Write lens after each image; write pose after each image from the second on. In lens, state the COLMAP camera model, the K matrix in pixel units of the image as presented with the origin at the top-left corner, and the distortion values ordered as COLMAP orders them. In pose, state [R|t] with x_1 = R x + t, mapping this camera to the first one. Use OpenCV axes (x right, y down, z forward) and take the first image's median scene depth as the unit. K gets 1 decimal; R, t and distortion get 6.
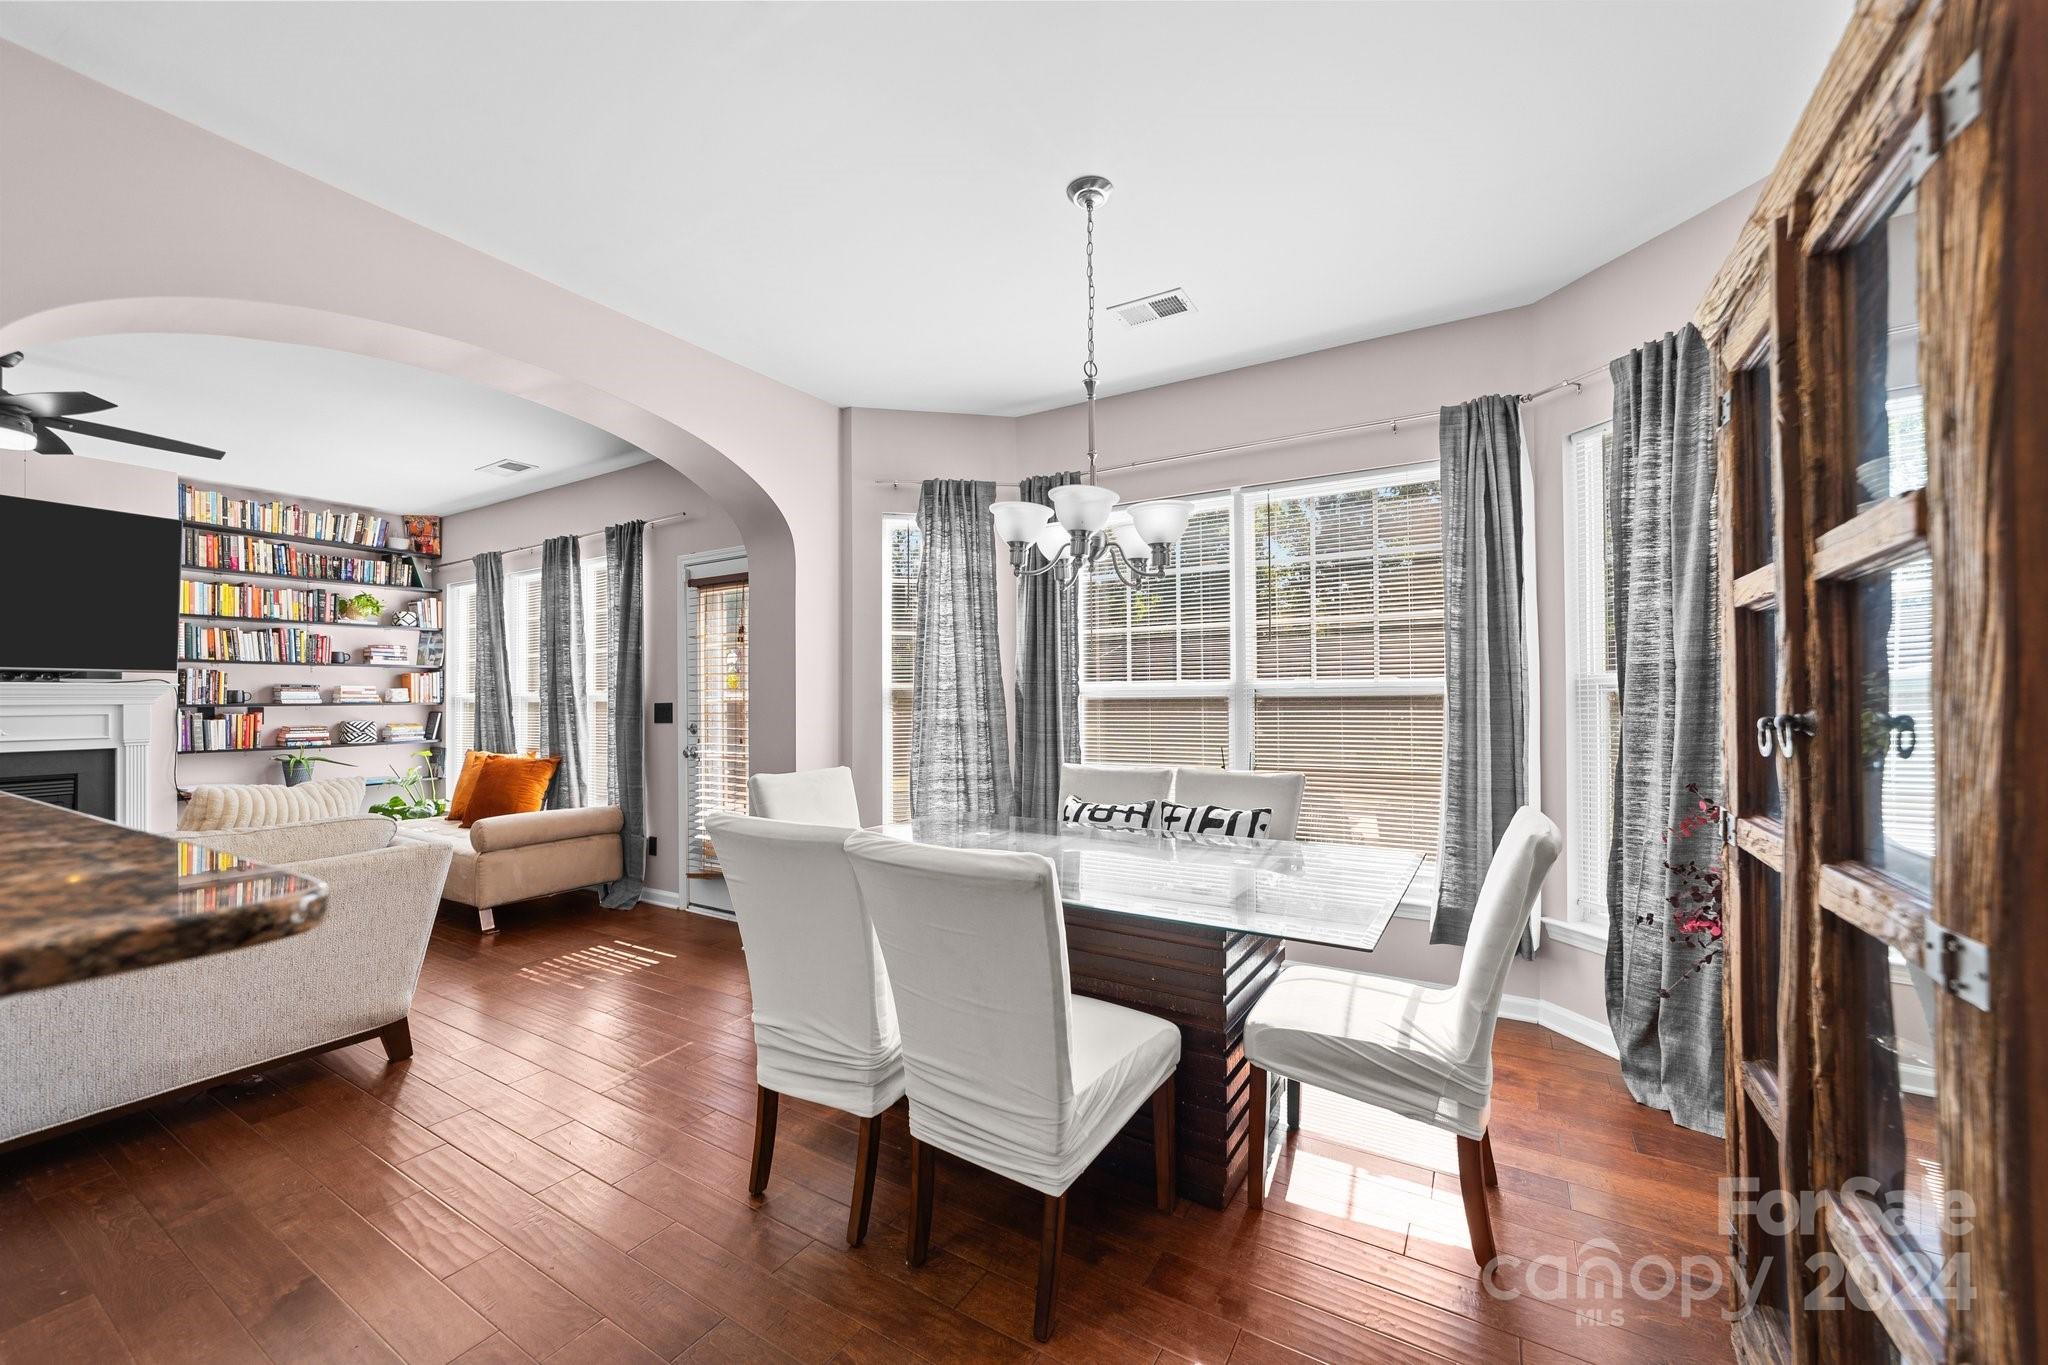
lens RADIAL K [[777.2, 0, 1031.2], [0, 777.2, 690.6], [0, 0, 1]] dist [-0.001890, -0.000067]
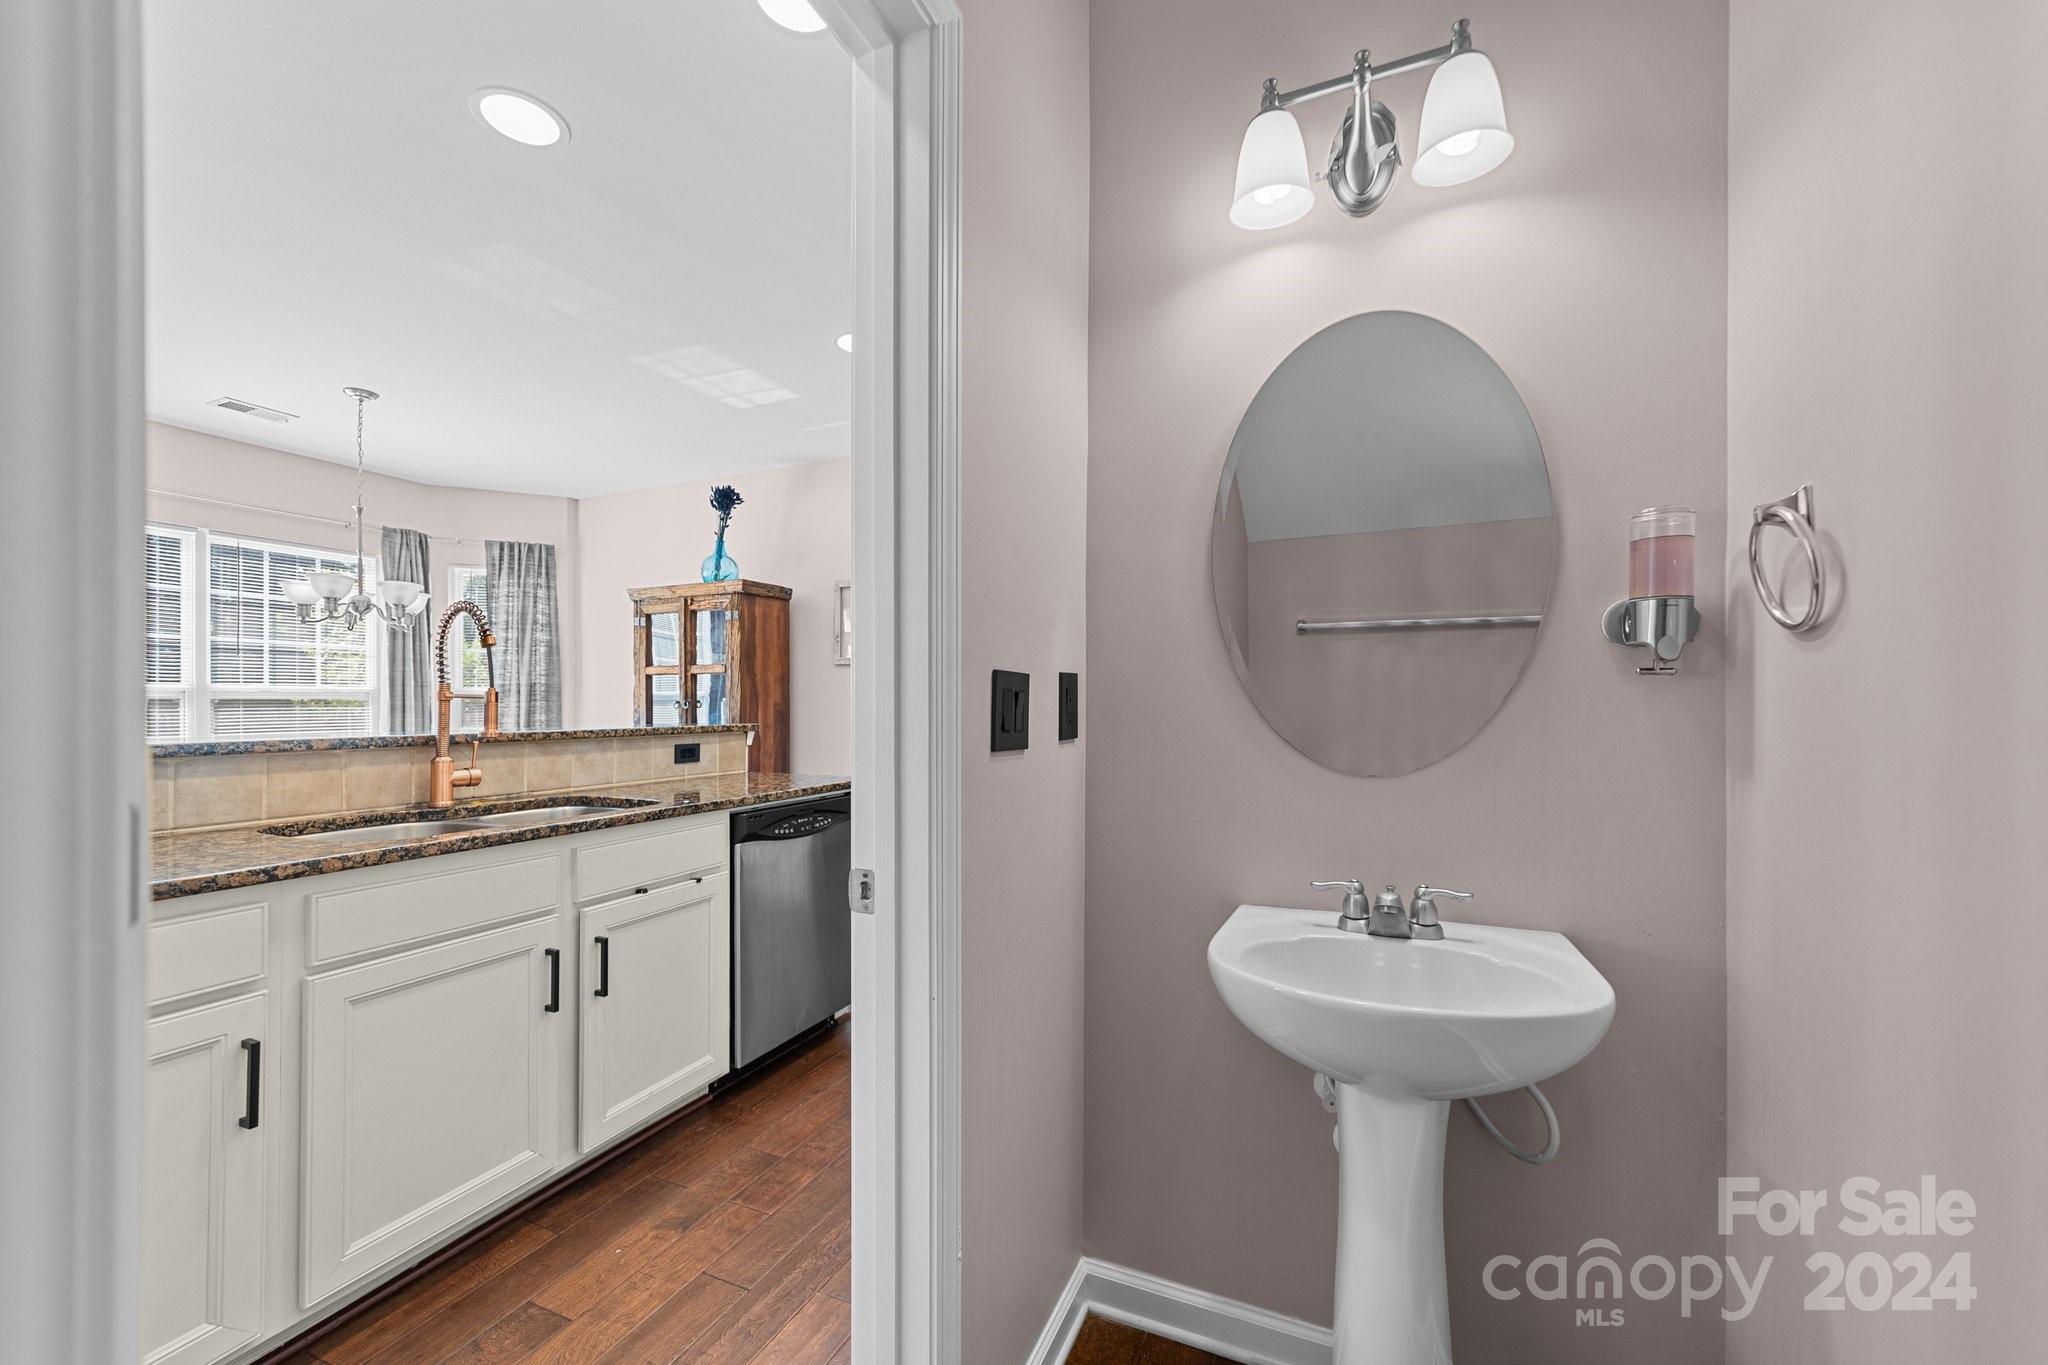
lens RADIAL K [[799.5, 0, 1021.5], [0, 799.5, 704.4], [0, 0, 1]] dist [-0.008943, 0.009450]
pose [[-0.116277, 0.005928, 0.993199, -0.832079], [-0.007379, 0.999949, -0.006832, 0.014046], [-0.993189, -0.008124, -0.116227, -0.105901]]
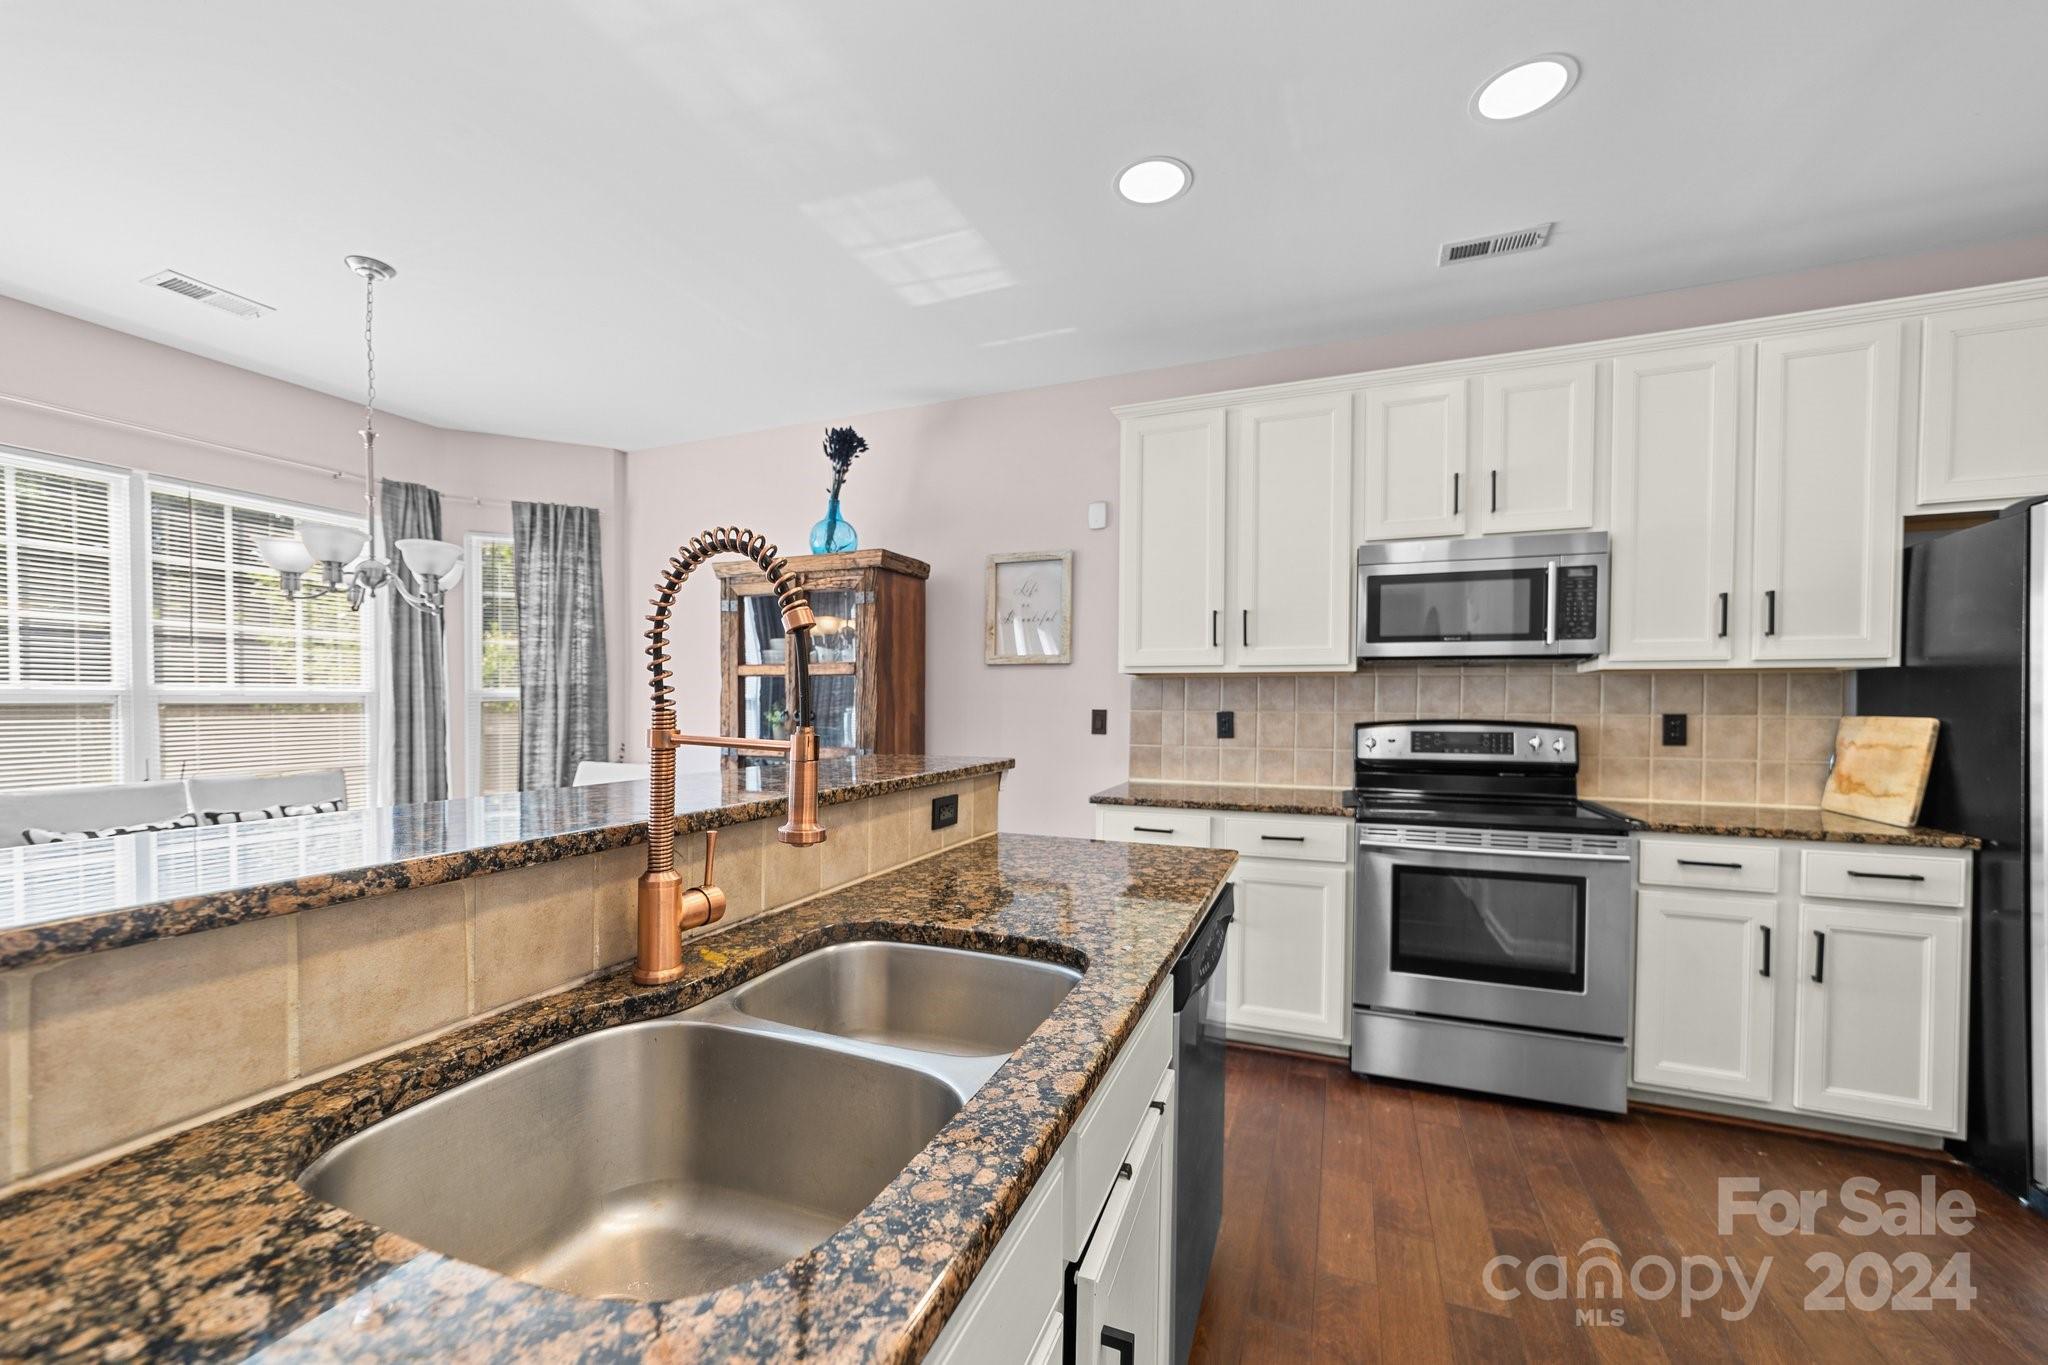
lens RADIAL K [[806.7, 0, 1021.4], [0, 806.7, 719.3], [0, 0, 1]] dist [-0.016744, 0.009920]
pose [[-0.146540, -0.016786, 0.989062, -0.581363], [-0.013510, 0.999797, 0.014966, -0.000173], [-0.989112, -0.011169, -0.146737, 0.093021]]
